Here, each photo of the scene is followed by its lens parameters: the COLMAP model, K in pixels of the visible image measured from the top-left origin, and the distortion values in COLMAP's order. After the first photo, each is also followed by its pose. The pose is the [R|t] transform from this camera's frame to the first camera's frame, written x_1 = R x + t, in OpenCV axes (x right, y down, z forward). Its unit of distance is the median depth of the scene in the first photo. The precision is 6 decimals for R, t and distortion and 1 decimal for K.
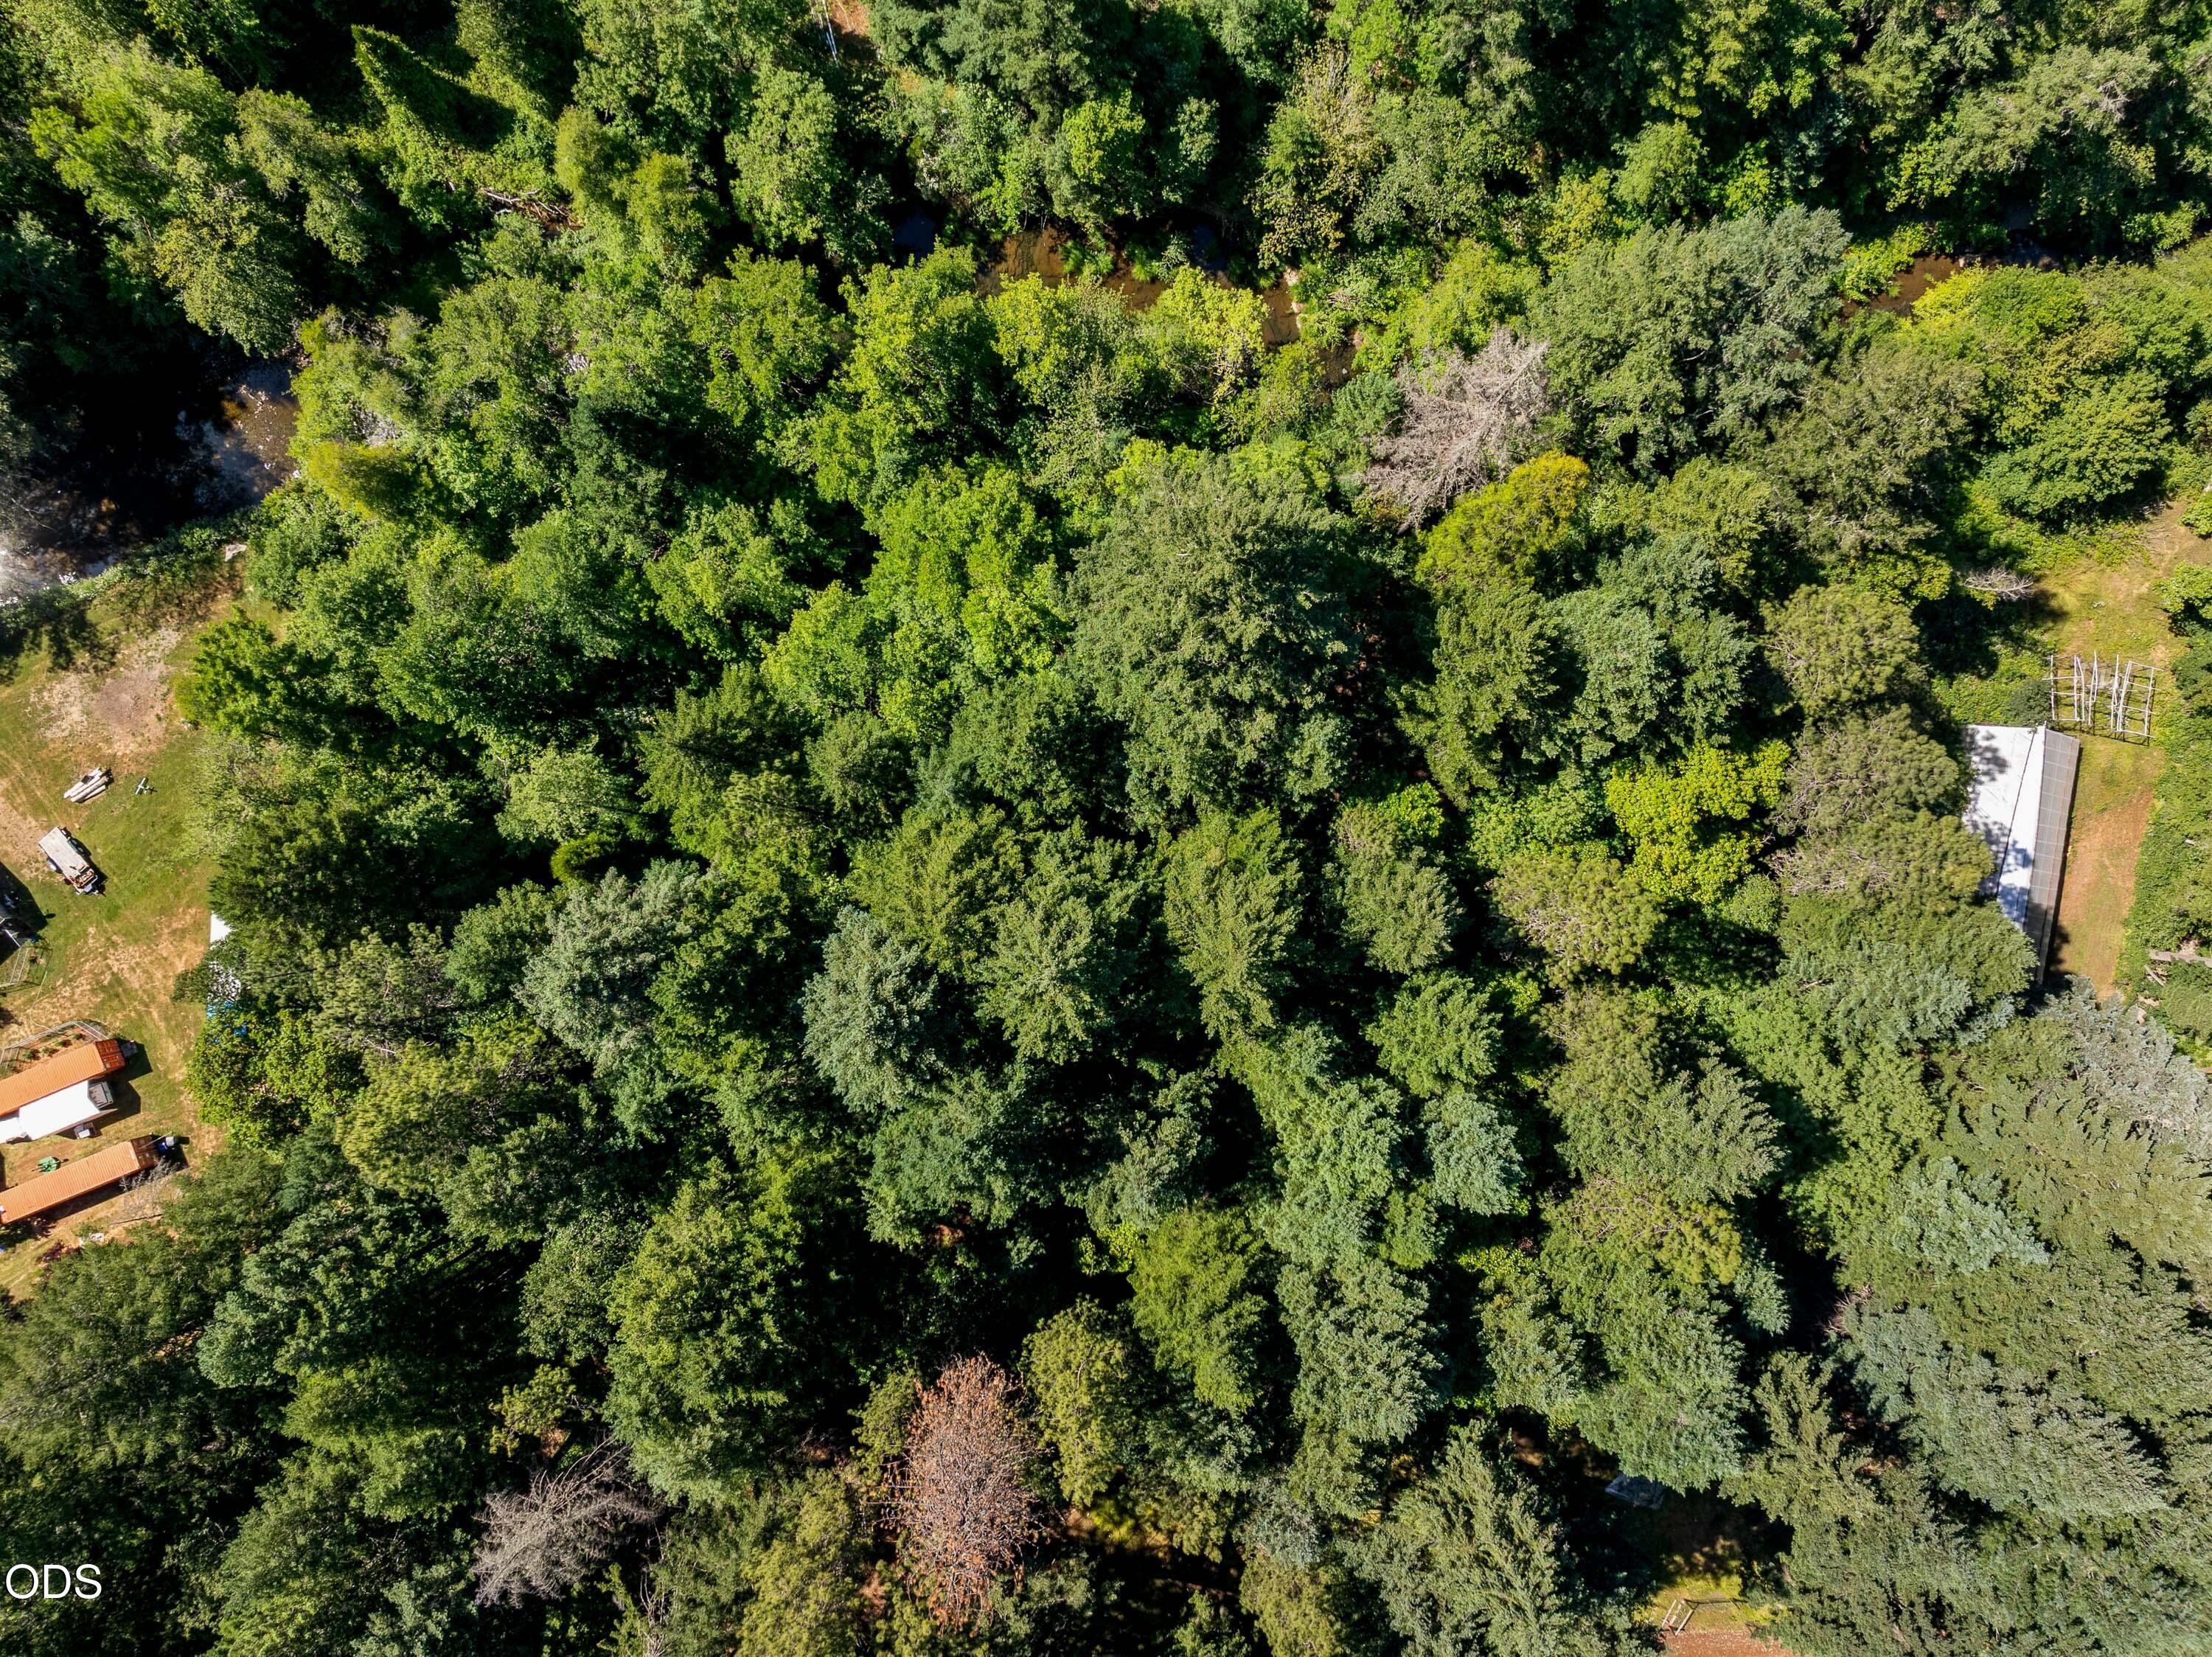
lens RADIAL K [[1545.8, 0, 1096.2], [0, 1545.8, 817.2], [0, 0, 1]] dist [-0.044585, 0.017601]
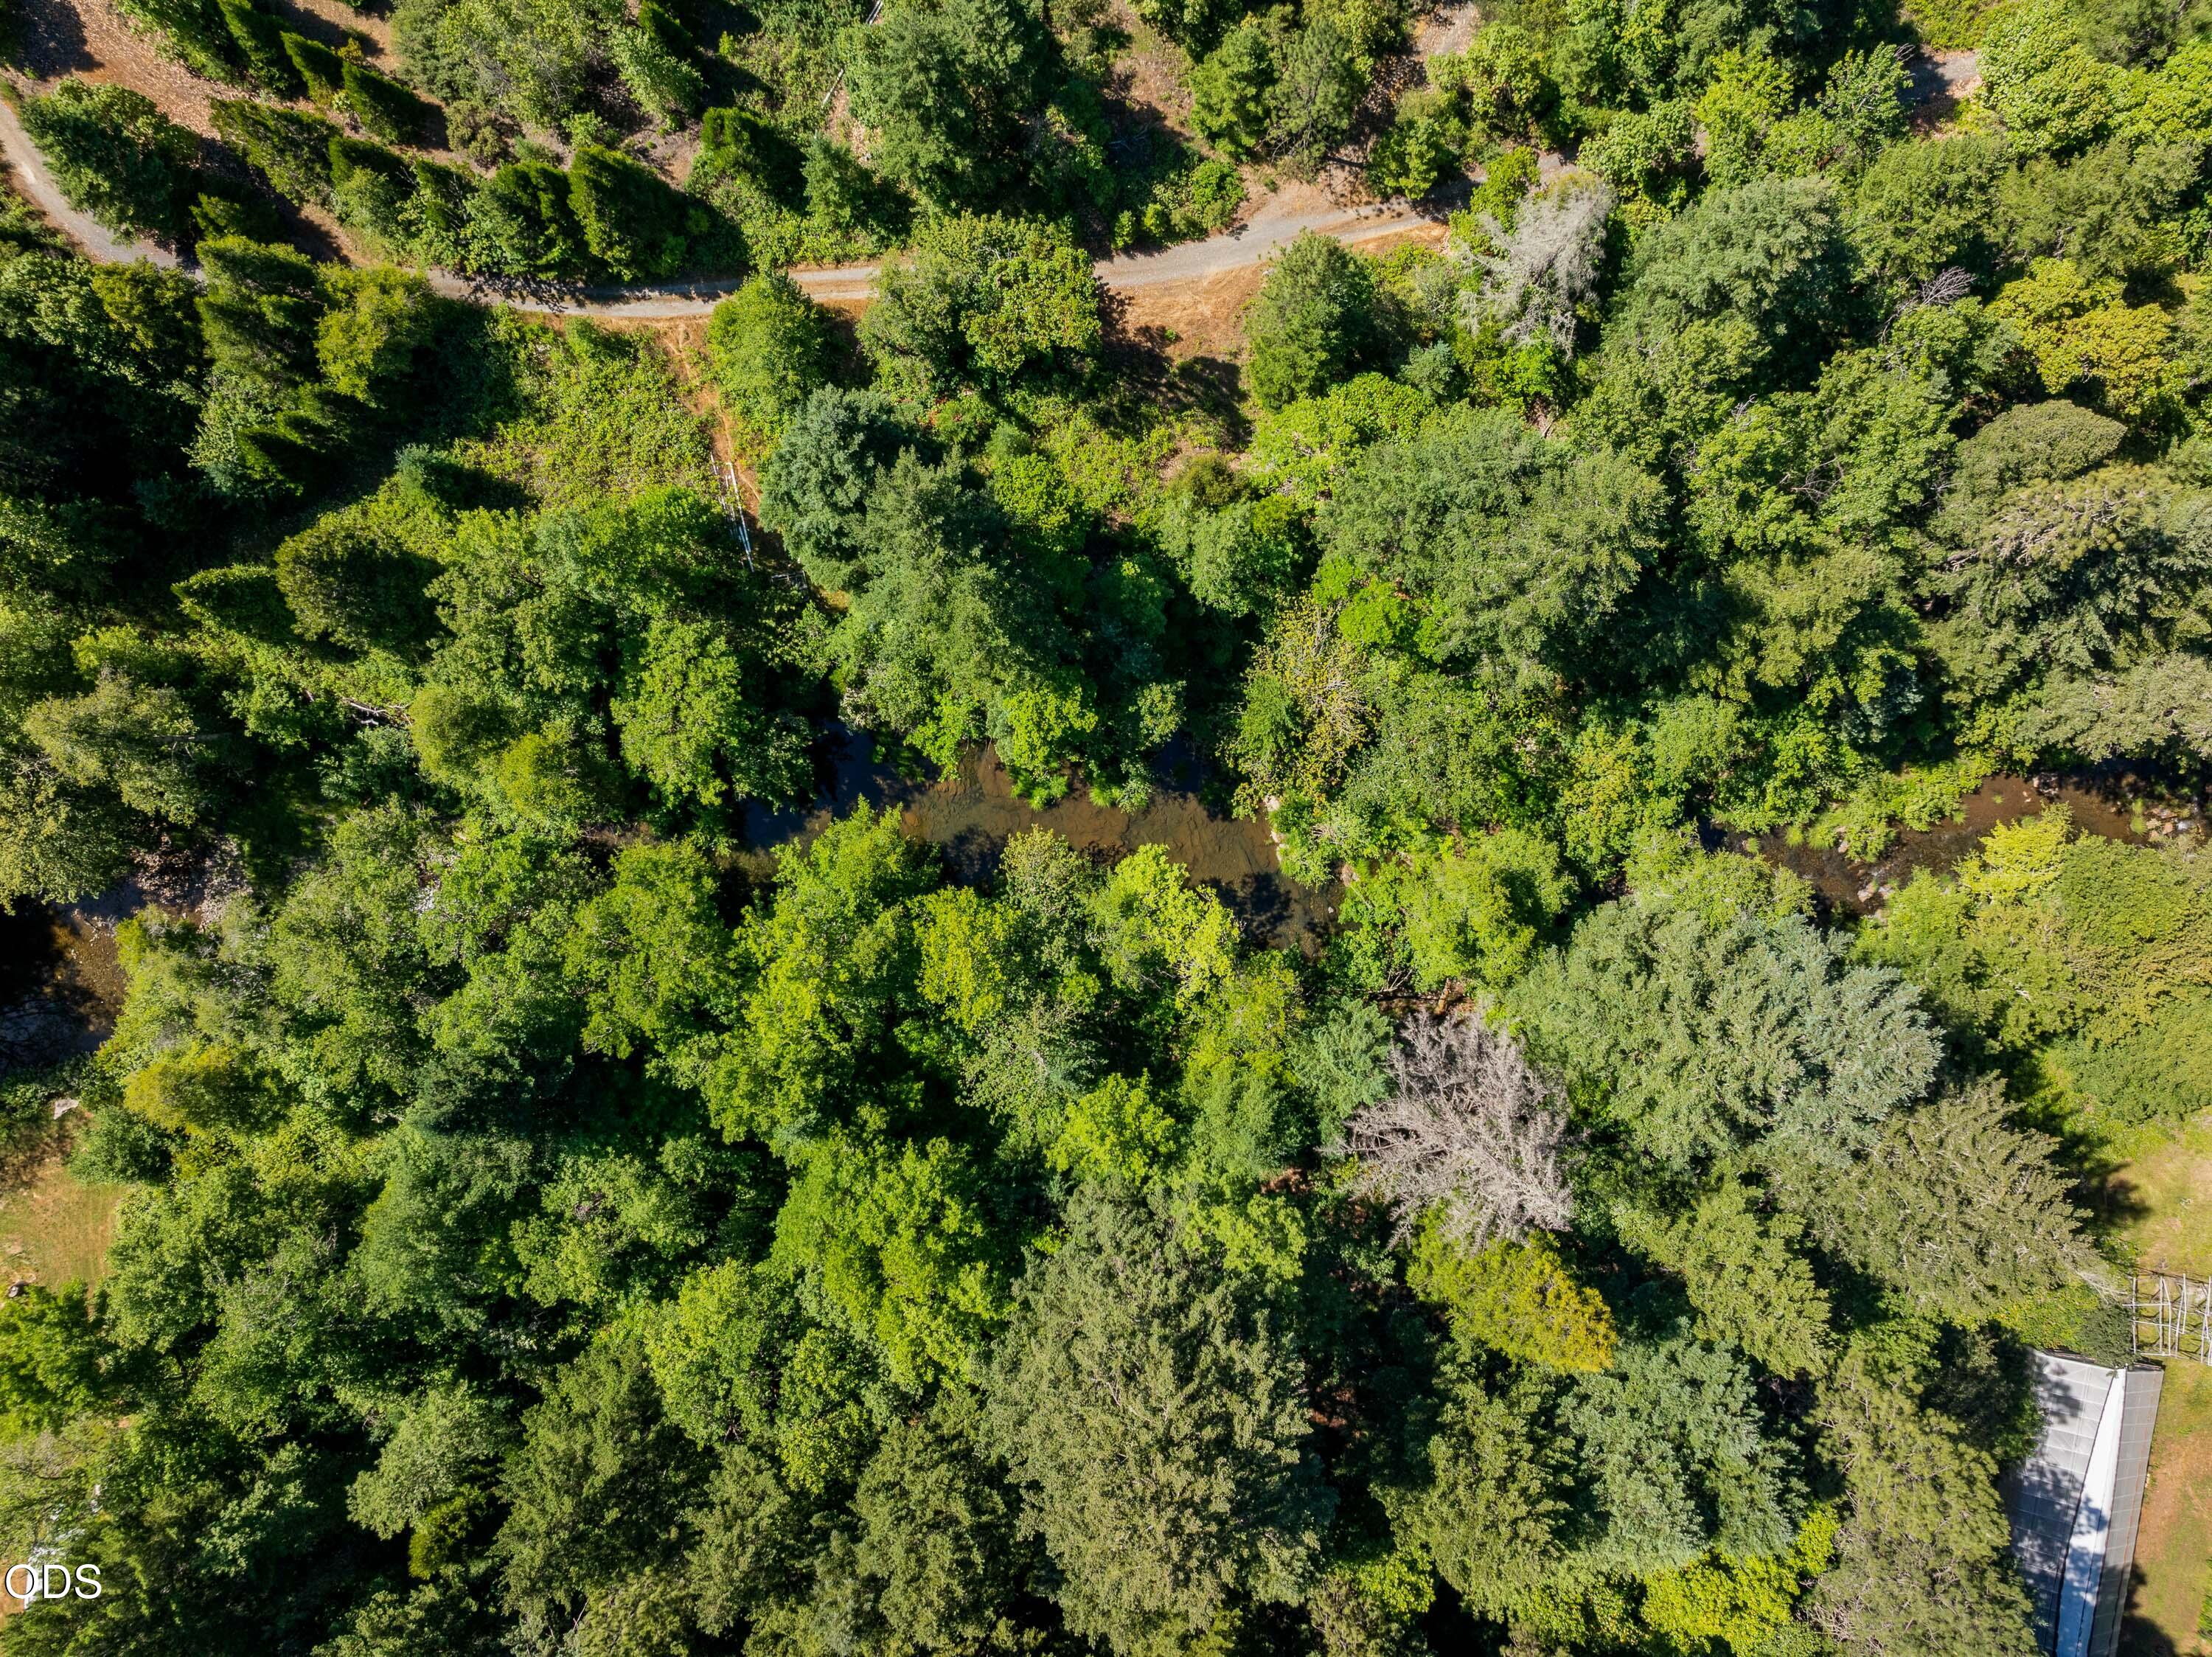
lens RADIAL K [[1545.8, 0, 1103.8], [0, 1545.8, 831.6], [0, 0, 1]] dist [-0.044585, 0.017601]
pose [[0.999947, 0.009245, 0.004488, 0.029760], [-0.009249, 0.999957, 0.000865, -0.367094], [-0.004480, -0.000906, 0.999990, 0.133876]]
